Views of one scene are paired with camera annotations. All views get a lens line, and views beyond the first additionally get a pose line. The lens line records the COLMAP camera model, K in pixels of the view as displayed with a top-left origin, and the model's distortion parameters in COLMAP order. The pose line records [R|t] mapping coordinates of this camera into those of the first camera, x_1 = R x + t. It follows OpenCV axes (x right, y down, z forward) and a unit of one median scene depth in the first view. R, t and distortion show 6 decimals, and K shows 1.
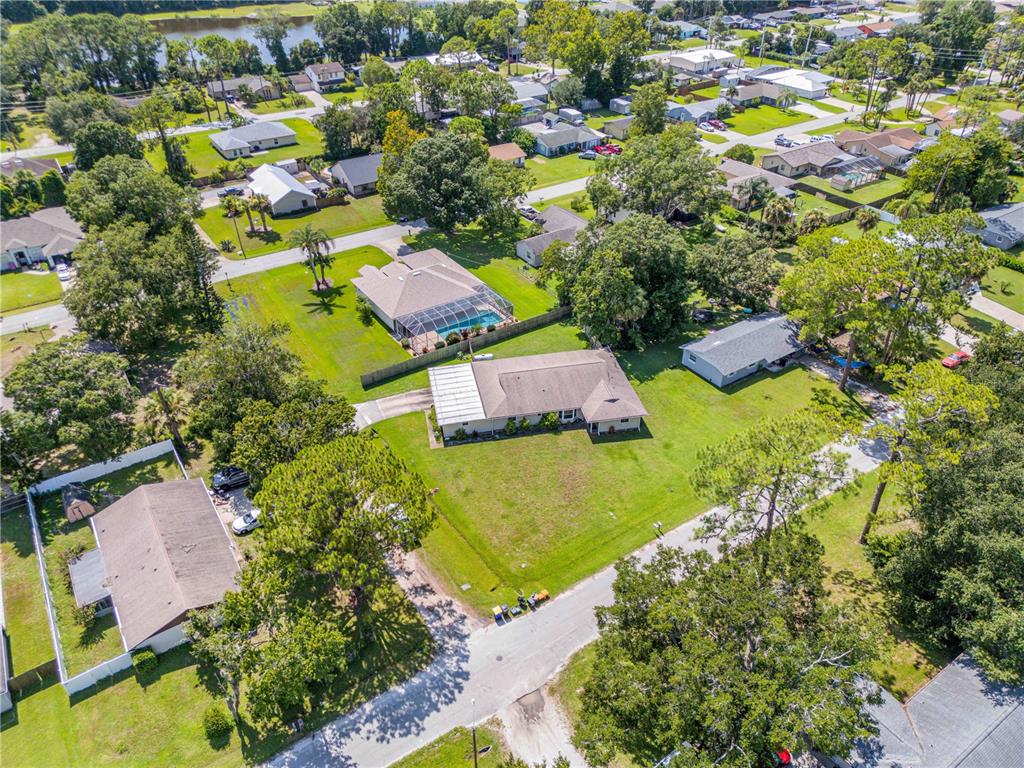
lens RADIAL K [[724.5, 0, 509.0], [0, 724.5, 384.7], [0, 0, 1]] dist [0.039501, -0.026561]
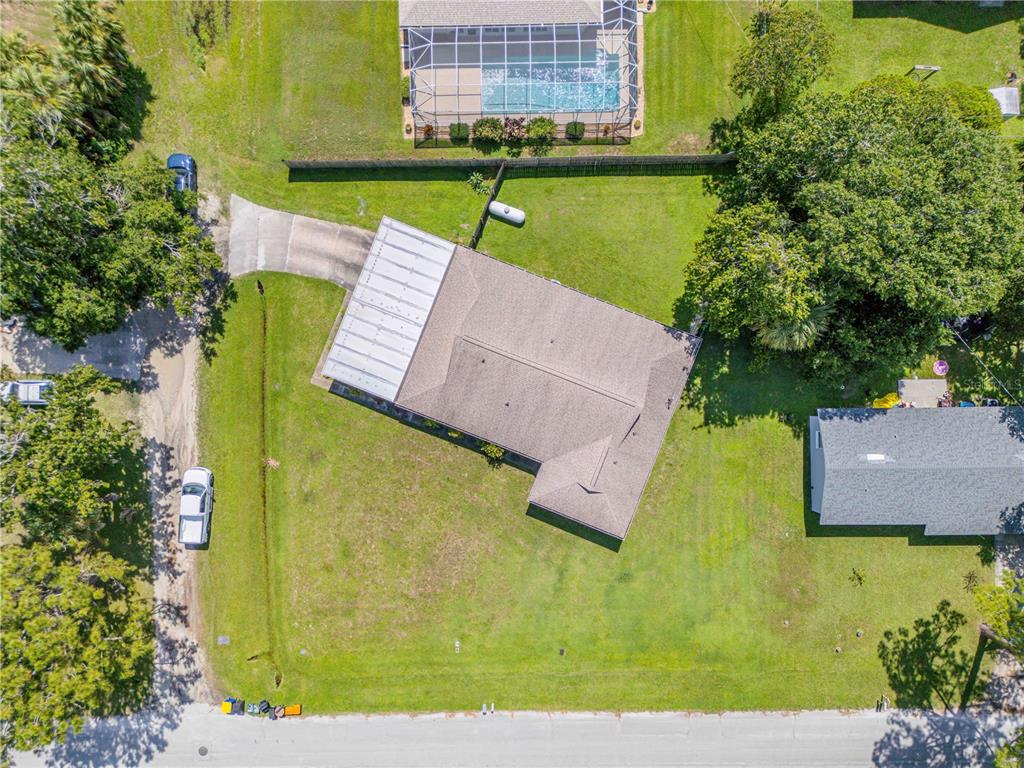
lens RADIAL K [[724.5, 0, 511.7], [0, 724.5, 377.4], [0, 0, 1]] dist [0.039501, -0.026561]
pose [[0.841962, 0.539528, -0.003133, 0.042128], [-0.310276, 0.488936, 0.815273, -0.482438], [0.441395, -0.685457, 0.579068, 0.698053]]
